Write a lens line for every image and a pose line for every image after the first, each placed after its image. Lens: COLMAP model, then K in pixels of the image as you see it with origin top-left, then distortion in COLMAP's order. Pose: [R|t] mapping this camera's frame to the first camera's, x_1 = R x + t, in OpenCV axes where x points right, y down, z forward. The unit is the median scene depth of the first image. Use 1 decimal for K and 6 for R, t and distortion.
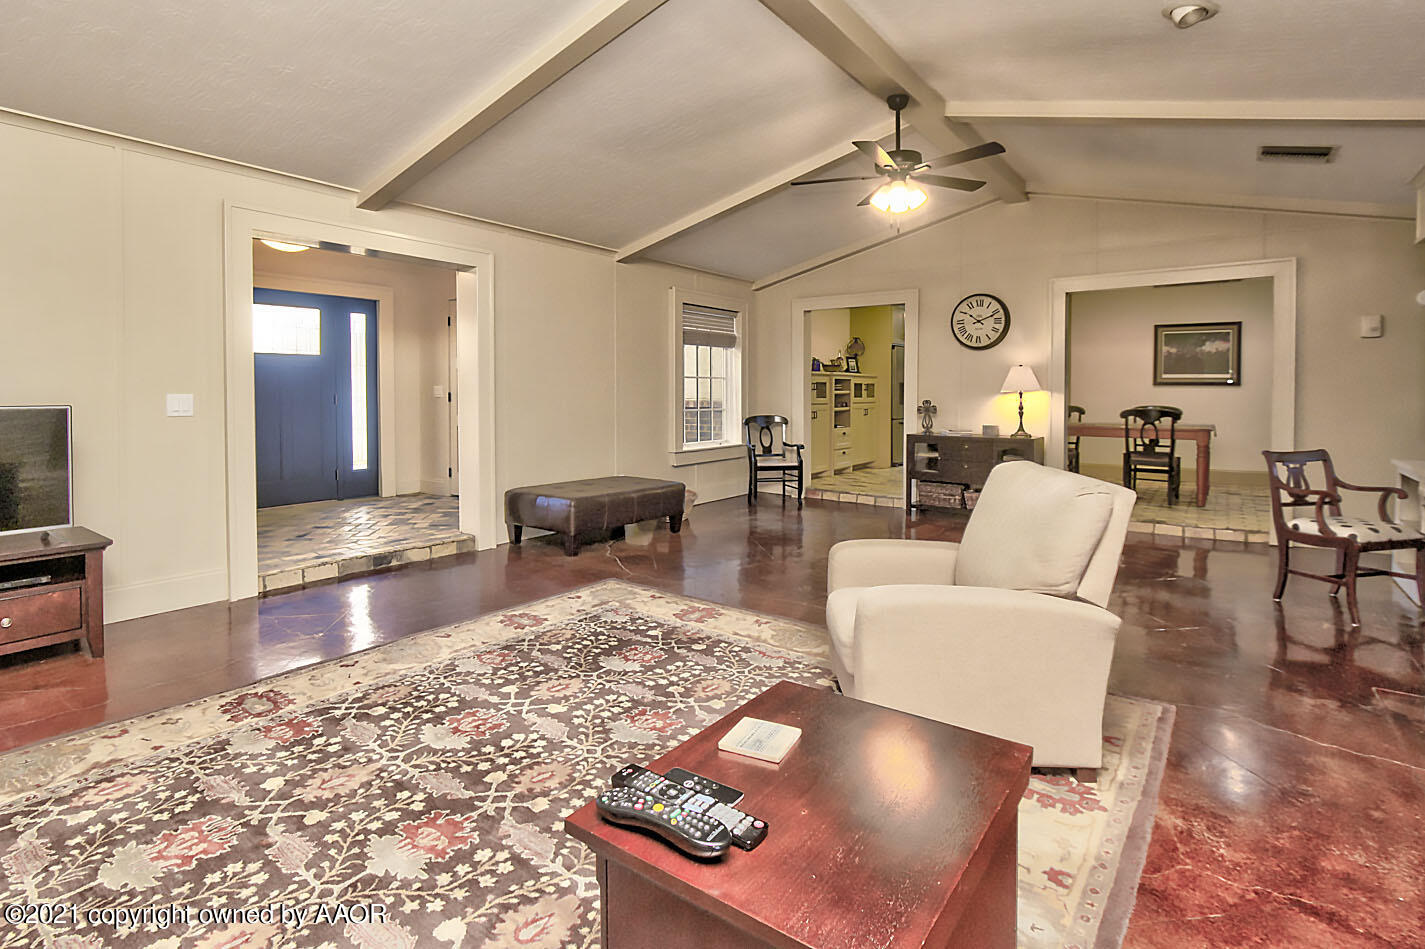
lens RADIAL K [[706.7, 0, 712.5], [0, 706.7, 474.5], [0, 0, 1]] dist [-0.017746, 0.000307]
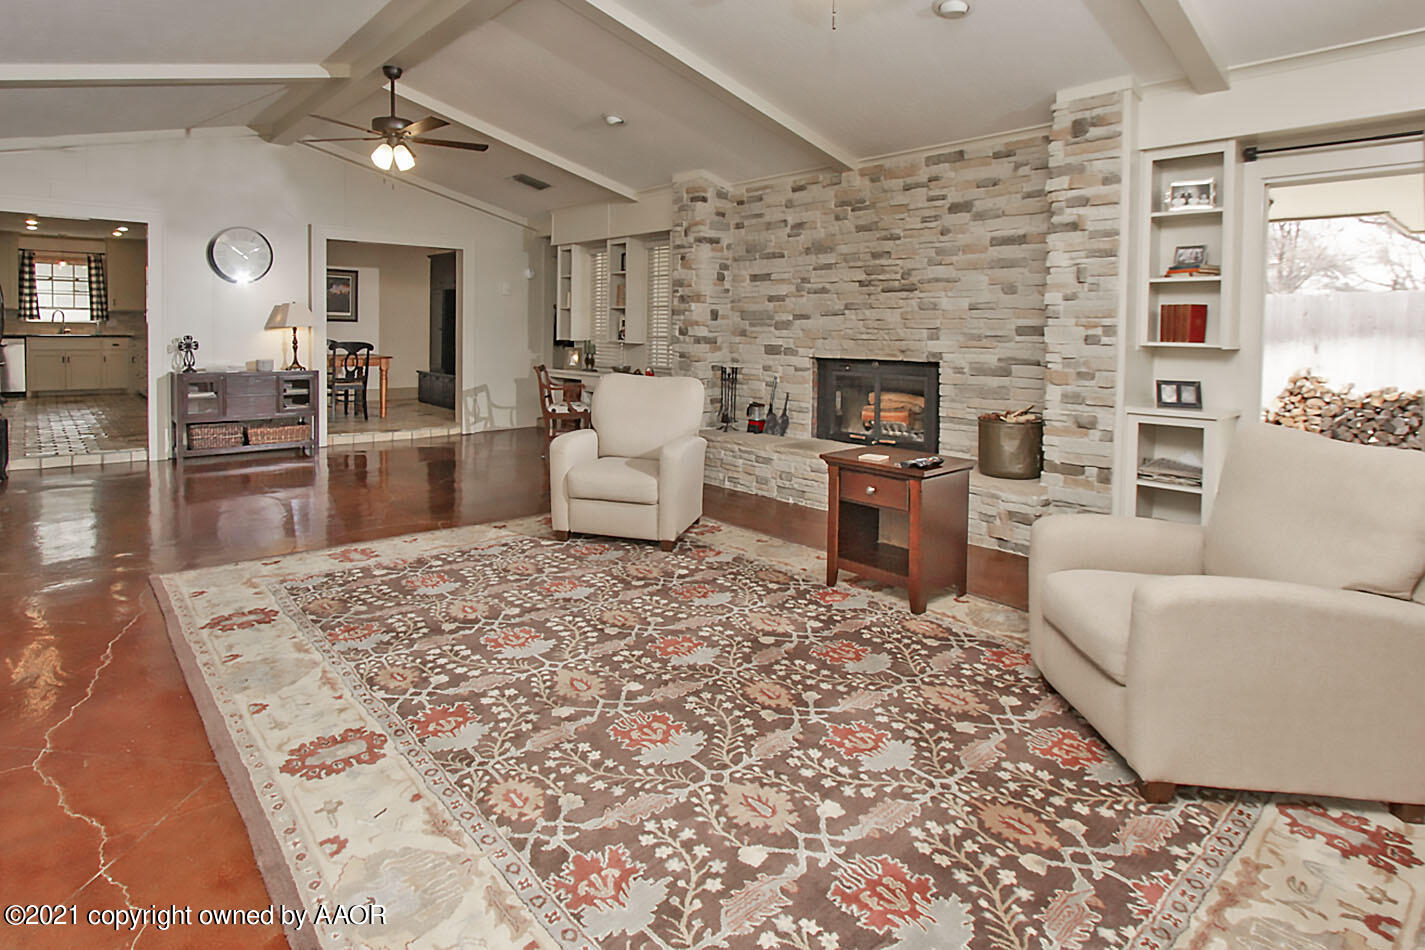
lens RADIAL K [[743.0, 0, 703.9], [0, 743.0, 433.7], [0, 0, 1]] dist [-0.001272, 0.000042]
pose [[0.197184, -0.129834, 0.971731, -1.435728], [0.101630, 0.988559, 0.111459, -0.056129], [-0.975084, 0.076779, 0.208123, 0.486420]]
